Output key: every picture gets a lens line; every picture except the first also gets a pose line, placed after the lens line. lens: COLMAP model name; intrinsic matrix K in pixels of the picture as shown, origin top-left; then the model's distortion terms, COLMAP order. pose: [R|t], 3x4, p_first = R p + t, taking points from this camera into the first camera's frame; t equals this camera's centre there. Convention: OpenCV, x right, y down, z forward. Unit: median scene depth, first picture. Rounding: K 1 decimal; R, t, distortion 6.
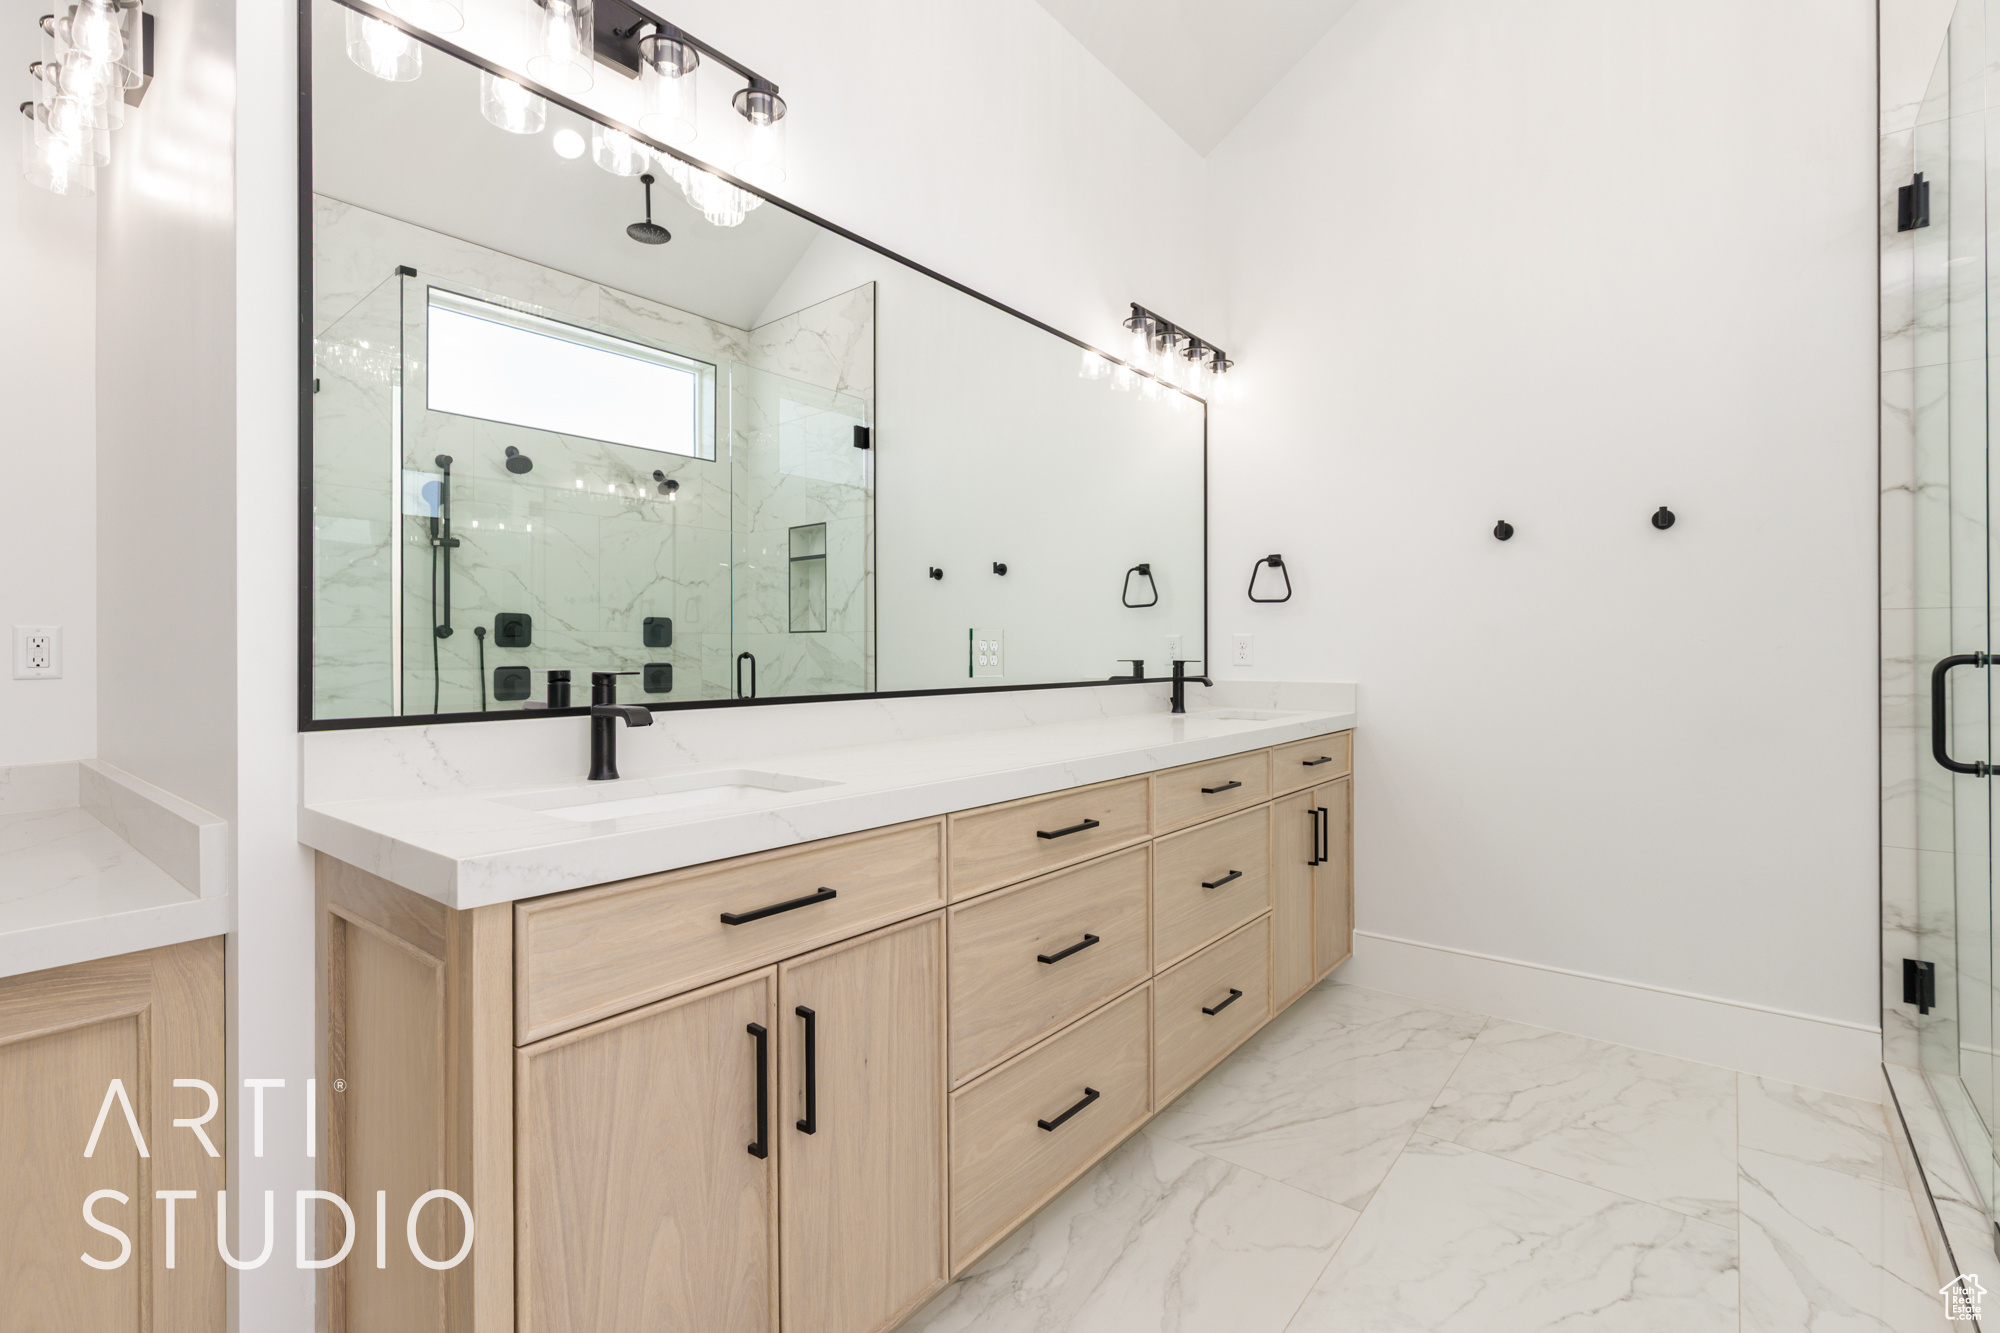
lens RADIAL K [[896.0, 0, 980.7], [0, 896.0, 652.8], [0, 0, 1]] dist [0.002451, -0.001726]
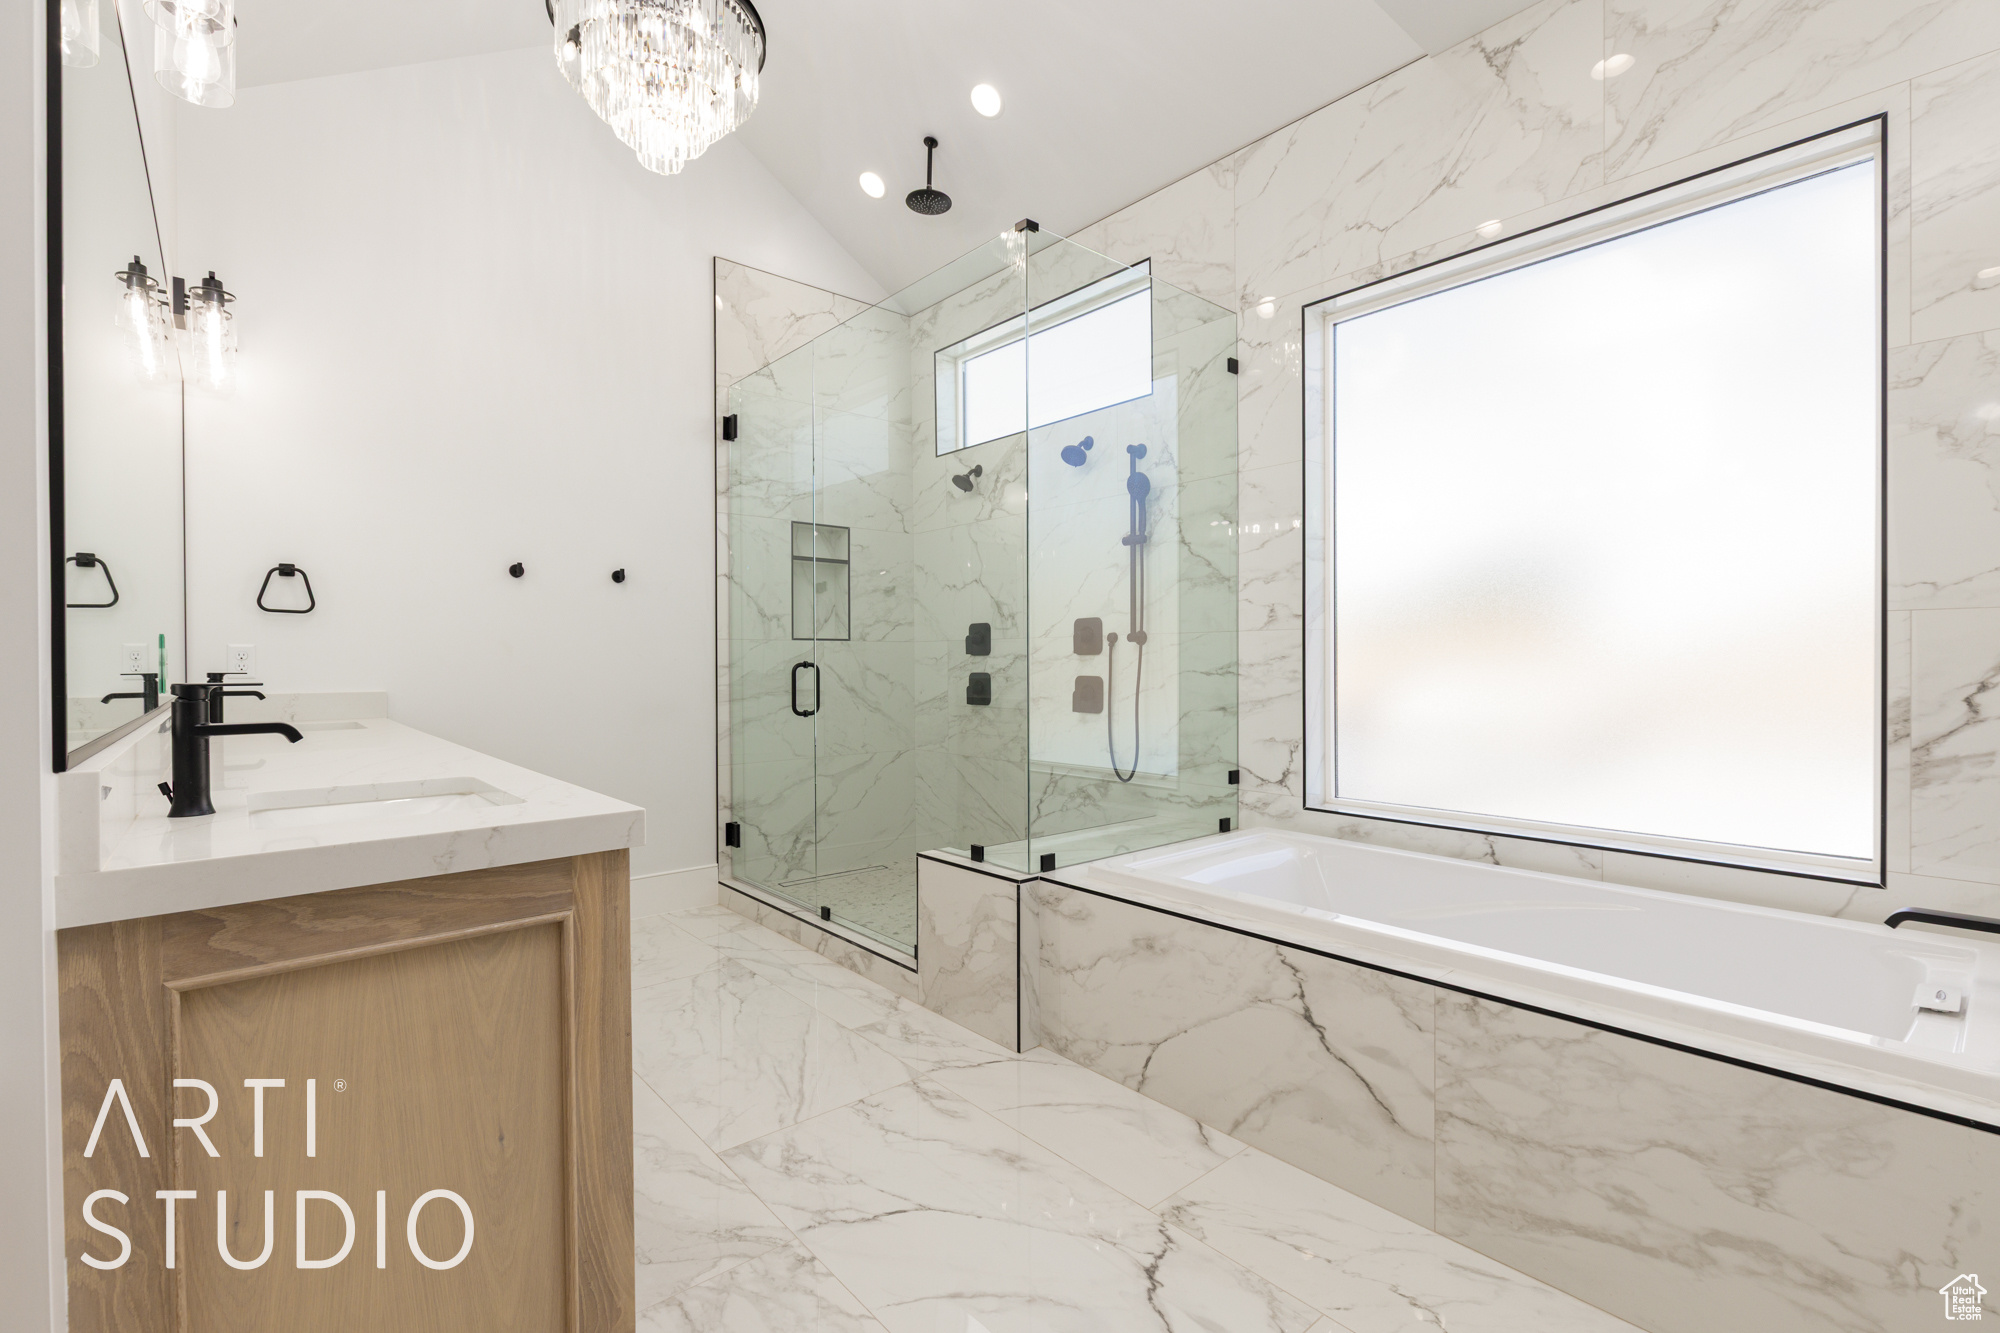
lens RADIAL K [[896.0, 0, 992.7], [0, 896.0, 667.4], [0, 0, 1]] dist [0.002451, -0.001726]
pose [[0.193466, -0.007199, 0.981080, -0.717629], [0.005829, 0.999964, 0.006188, 0.002701], [-0.981090, 0.004522, 0.193501, 0.077882]]
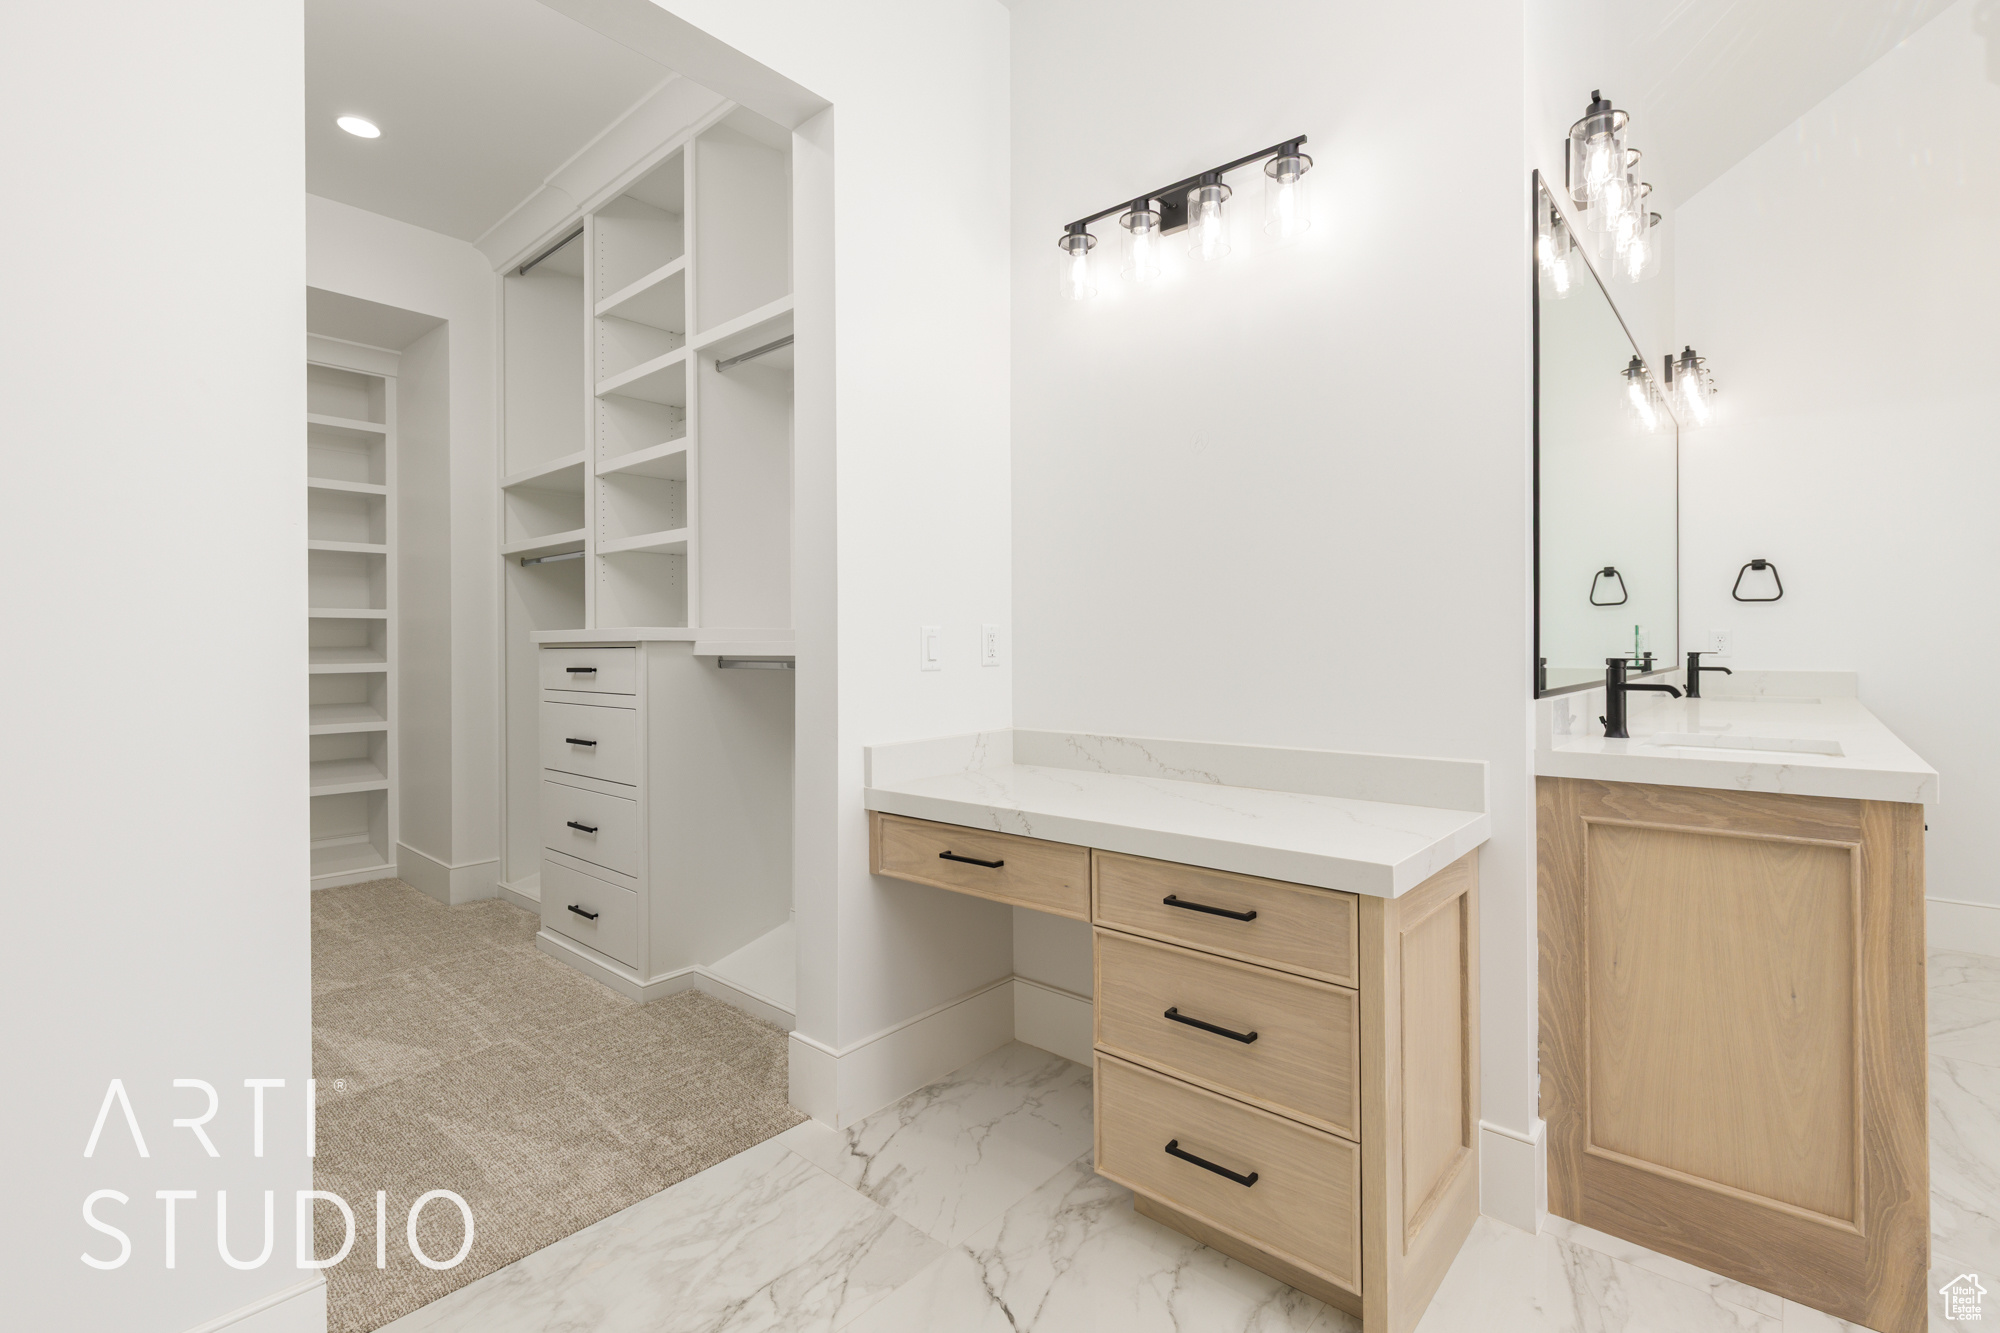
lens RADIAL K [[896.0, 0, 1009.0], [0, 896.0, 652.1], [0, 0, 1]] dist [0.002451, -0.001726]
pose [[0.999039, -0.001030, -0.043809, -0.850272], [0.001254, 0.999986, 0.005079, 0.001955], [0.043803, -0.005129, 0.999027, -0.269811]]
